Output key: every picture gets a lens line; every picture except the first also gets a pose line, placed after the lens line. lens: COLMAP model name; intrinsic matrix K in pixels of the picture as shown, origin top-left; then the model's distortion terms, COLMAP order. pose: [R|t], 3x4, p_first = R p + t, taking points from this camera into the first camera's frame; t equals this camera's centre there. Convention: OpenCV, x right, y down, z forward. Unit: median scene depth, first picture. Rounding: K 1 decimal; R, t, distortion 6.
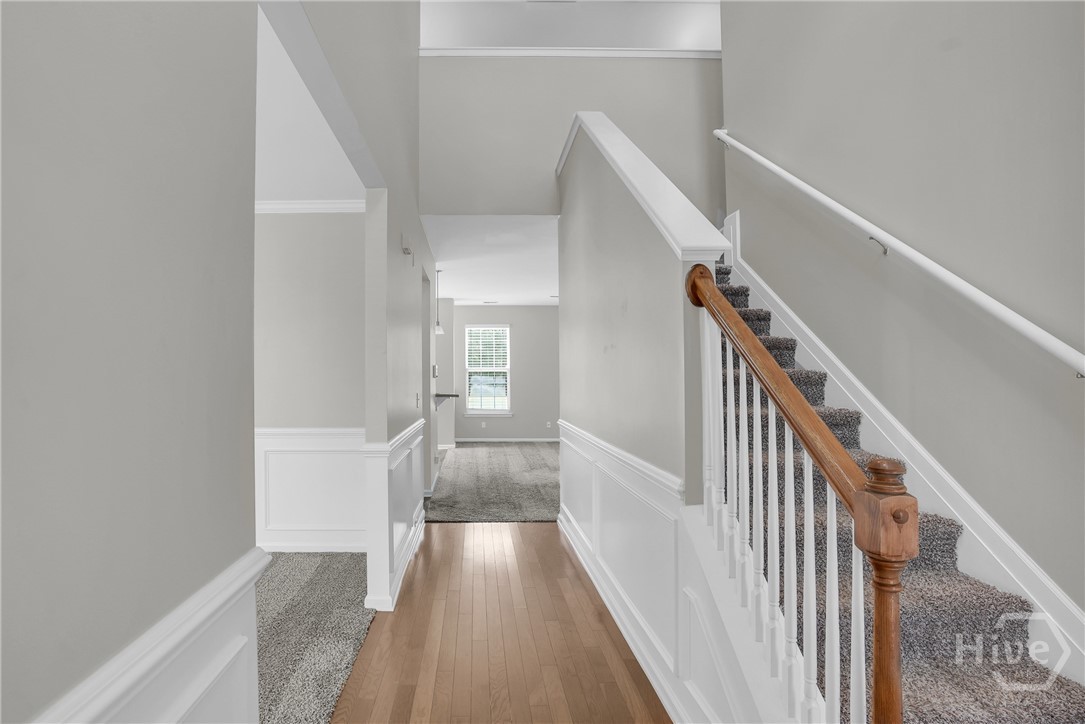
lens RADIAL K [[502.1, 0, 542.5], [0, 502.1, 362.0], [0, 0, 1]] dist [-0.020510, 0.000299]
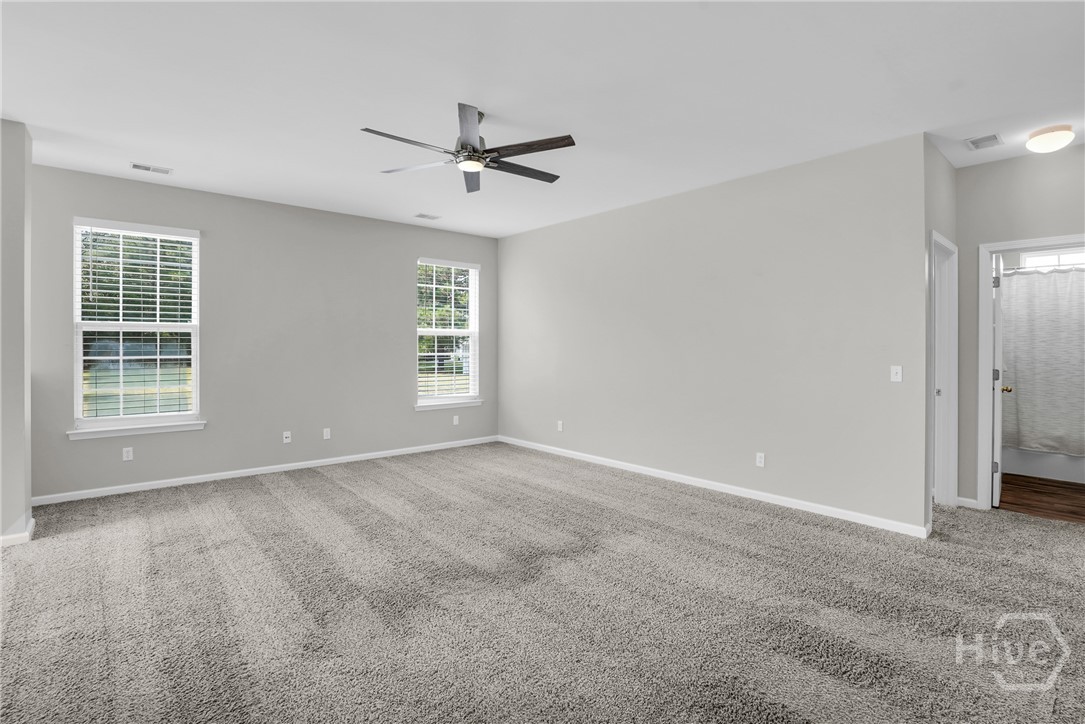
lens RADIAL K [[502.1, 0, 542.5], [0, 502.1, 362.0], [0, 0, 1]] dist [-0.020510, 0.000299]
pose [[0.833154, 0.004695, 0.553020, -0.055701], [-0.020918, 0.999516, 0.023027, 0.029095], [-0.552645, -0.030753, 0.832849, 0.447455]]
